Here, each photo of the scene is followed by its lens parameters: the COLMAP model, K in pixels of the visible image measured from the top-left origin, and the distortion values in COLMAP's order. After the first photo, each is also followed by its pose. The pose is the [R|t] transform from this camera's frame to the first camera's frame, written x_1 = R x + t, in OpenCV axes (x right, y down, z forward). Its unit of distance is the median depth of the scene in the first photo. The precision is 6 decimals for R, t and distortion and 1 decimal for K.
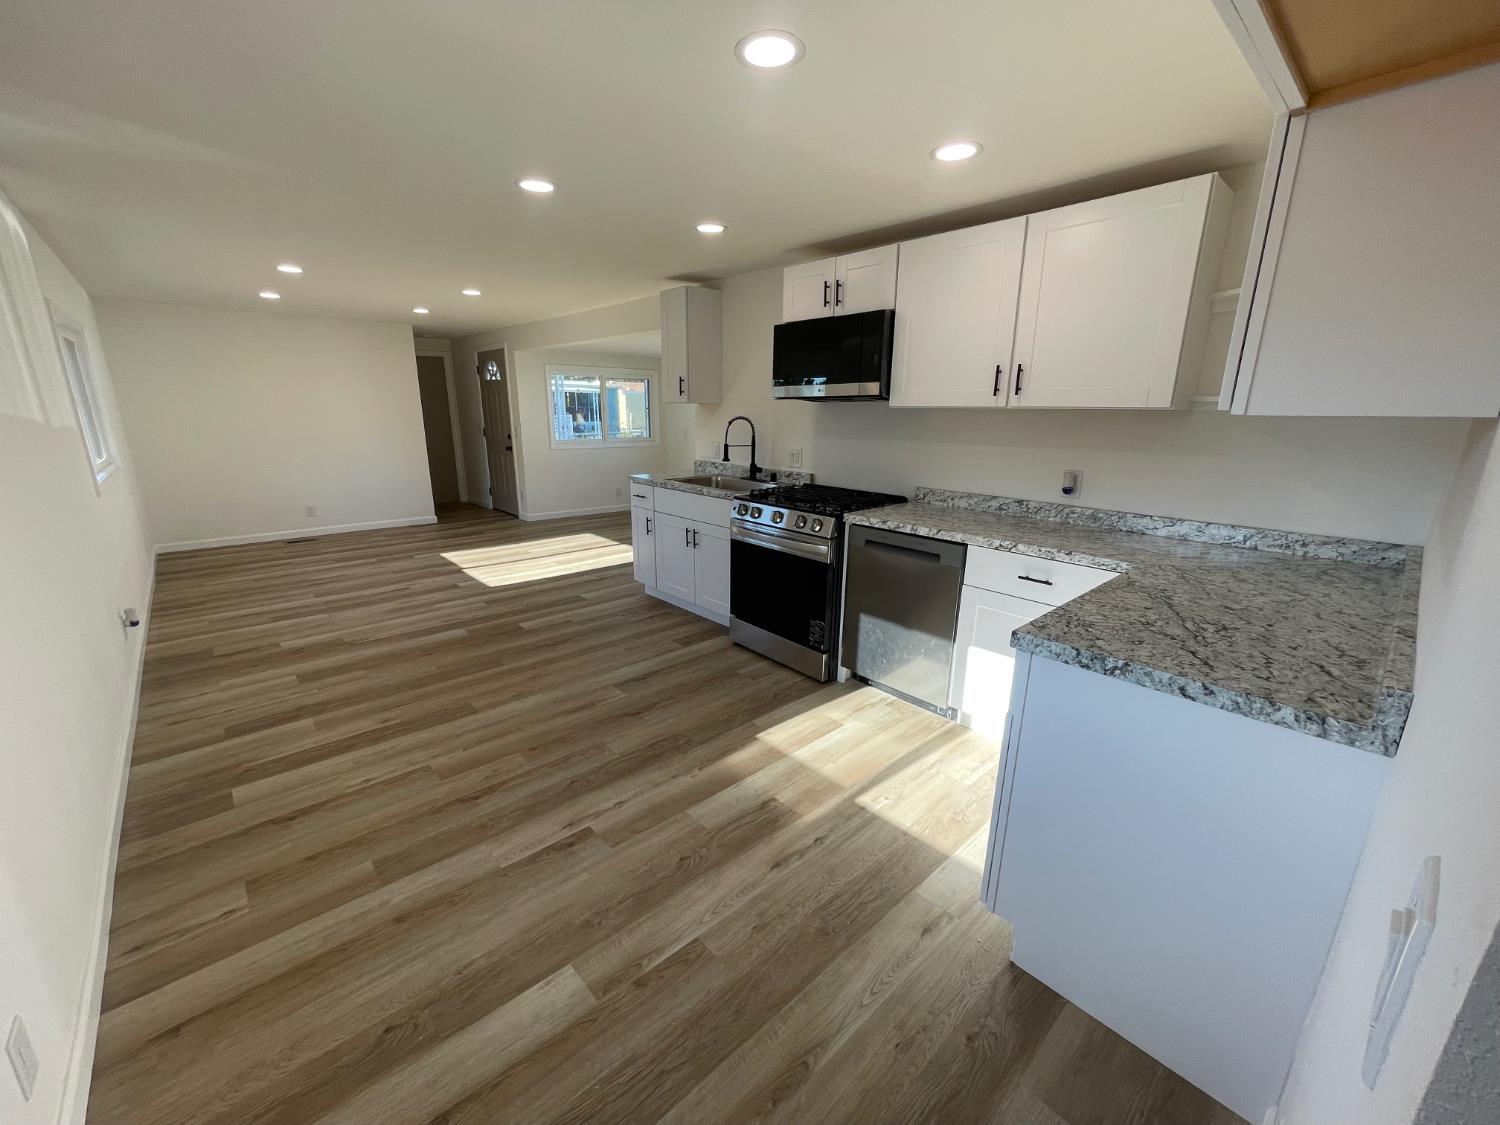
lens RADIAL K [[605.9, 0, 736.5], [0, 605.9, 566.8], [0, 0, 1]] dist [-0.002759, 0.000454]
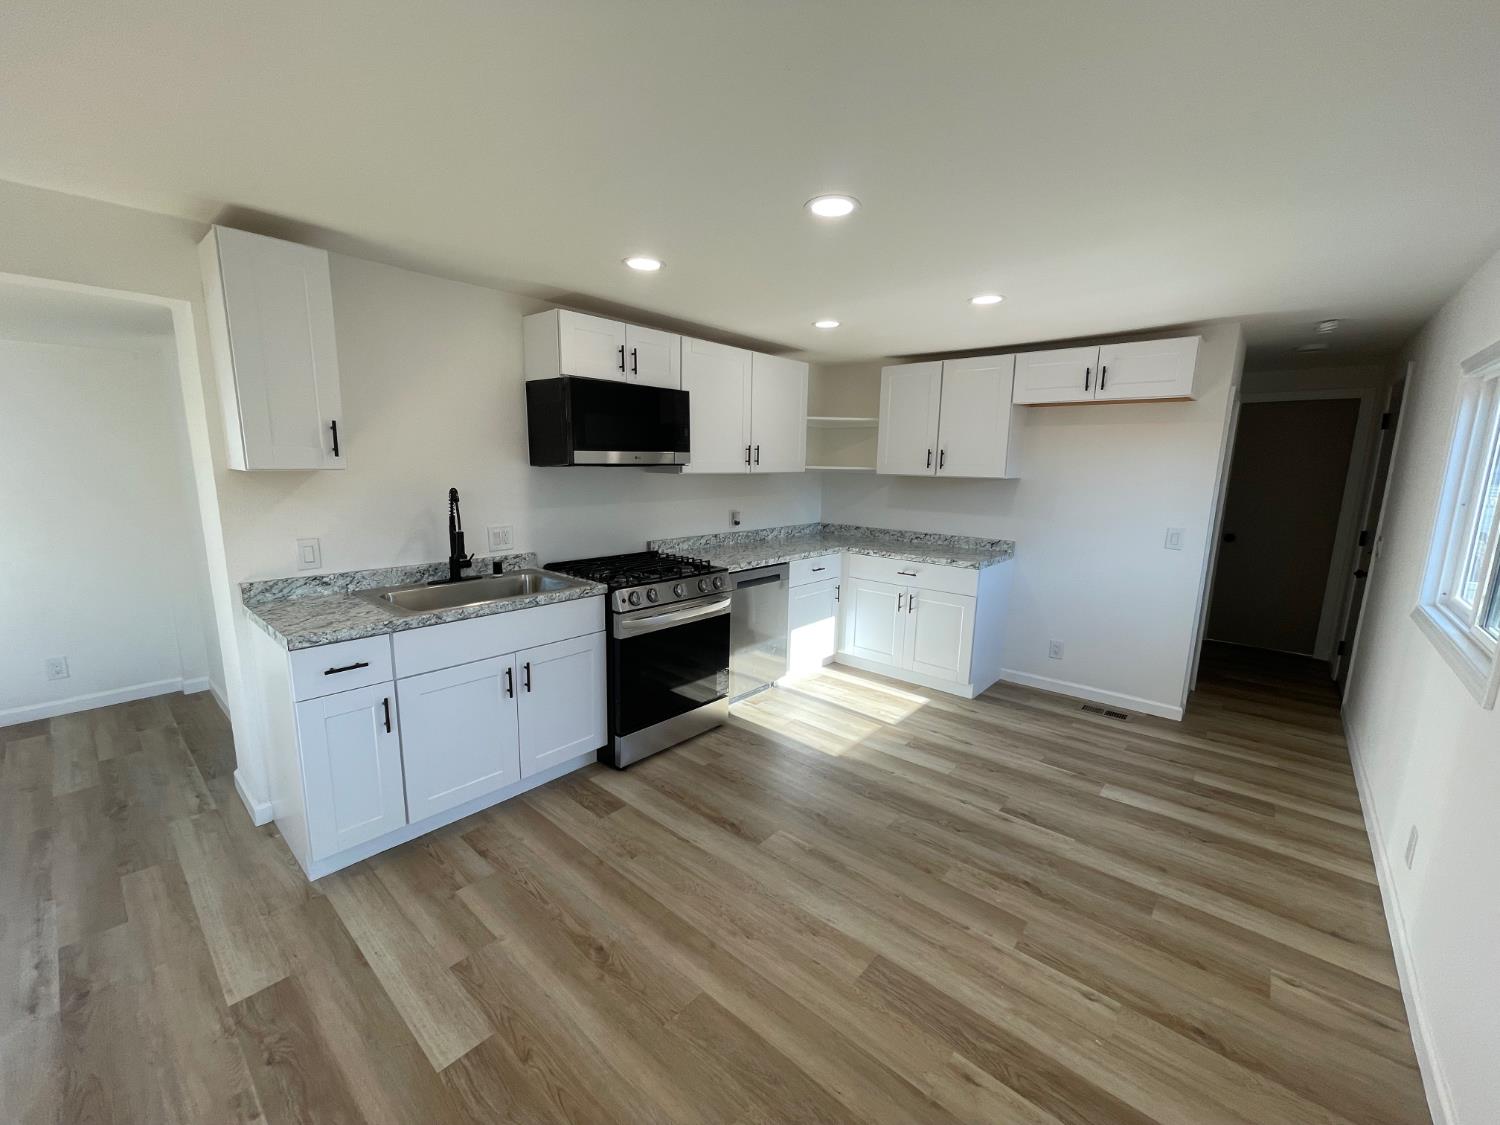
lens RADIAL K [[605.9, 0, 746.3], [0, 605.9, 563.7], [0, 0, 1]] dist [-0.002759, 0.000454]
pose [[-0.124676, -0.176131, 0.976439, -0.971491], [0.235716, 0.950685, 0.201583, -0.324034], [-0.963791, 0.255295, -0.077011, 1.084063]]
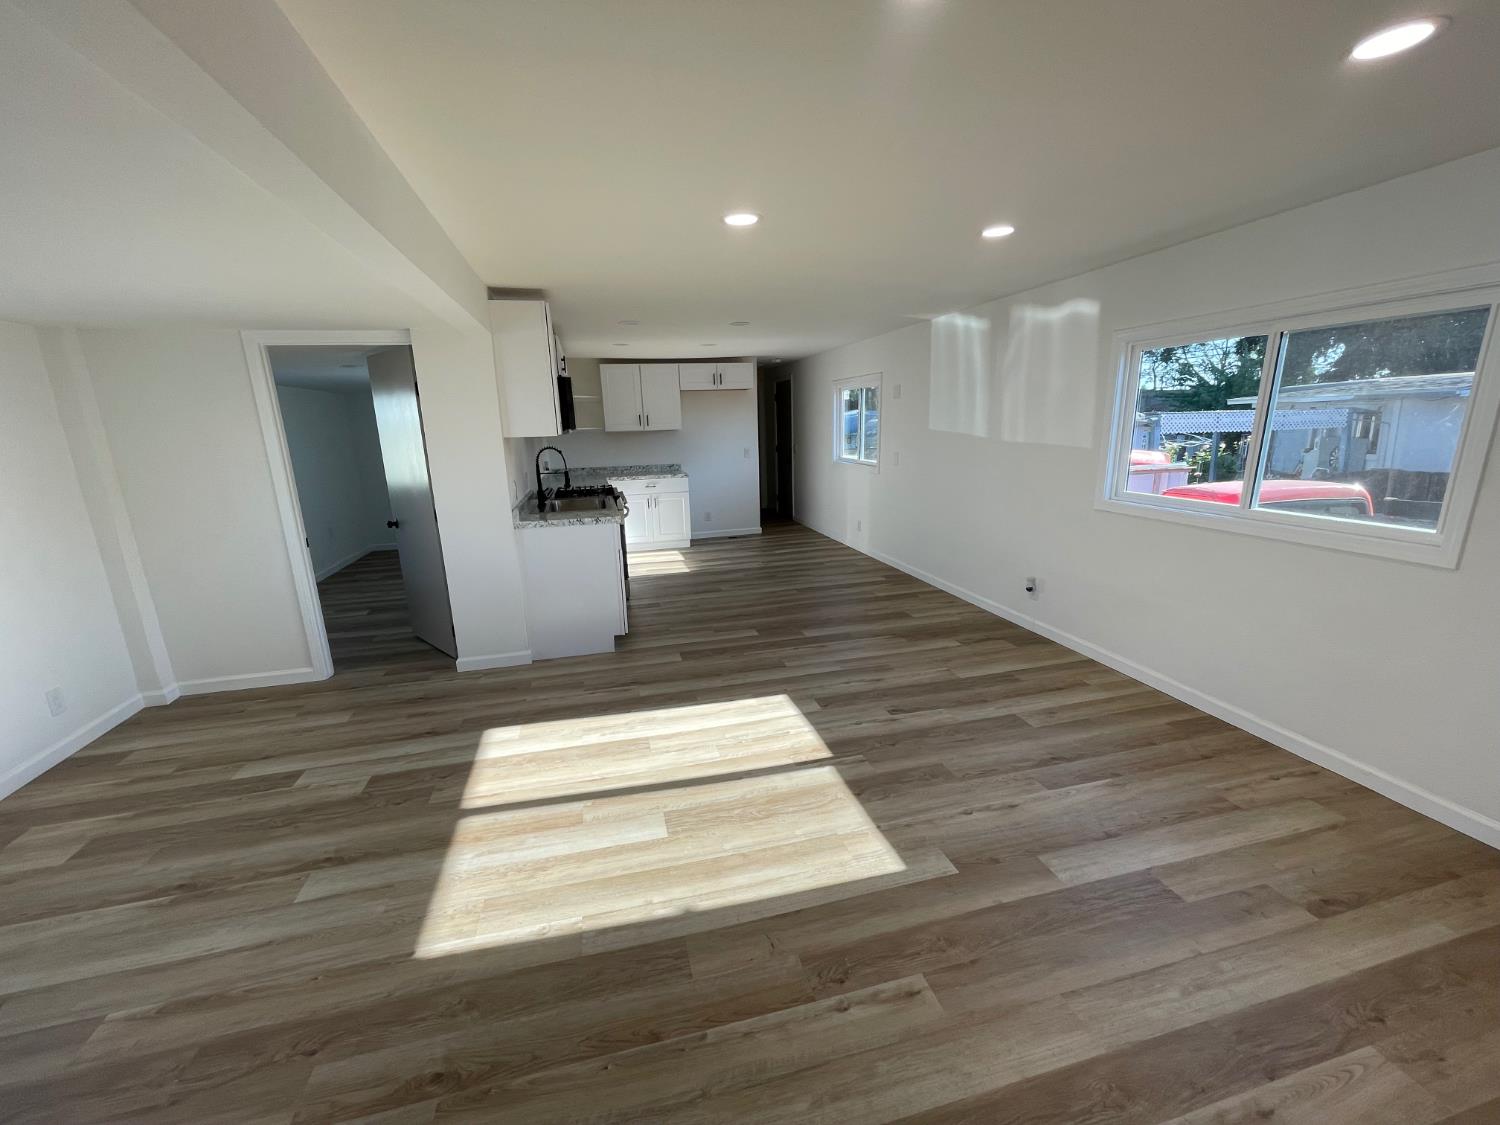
lens RADIAL K [[605.9, 0, 741.8], [0, 605.9, 564.8], [0, 0, 1]] dist [-0.002759, 0.000454]
pose [[-0.886344, -0.090107, 0.454175, -1.143118], [0.139429, 0.883414, 0.447369, -0.705496], [-0.441536, 0.459848, -0.770446, 2.517695]]
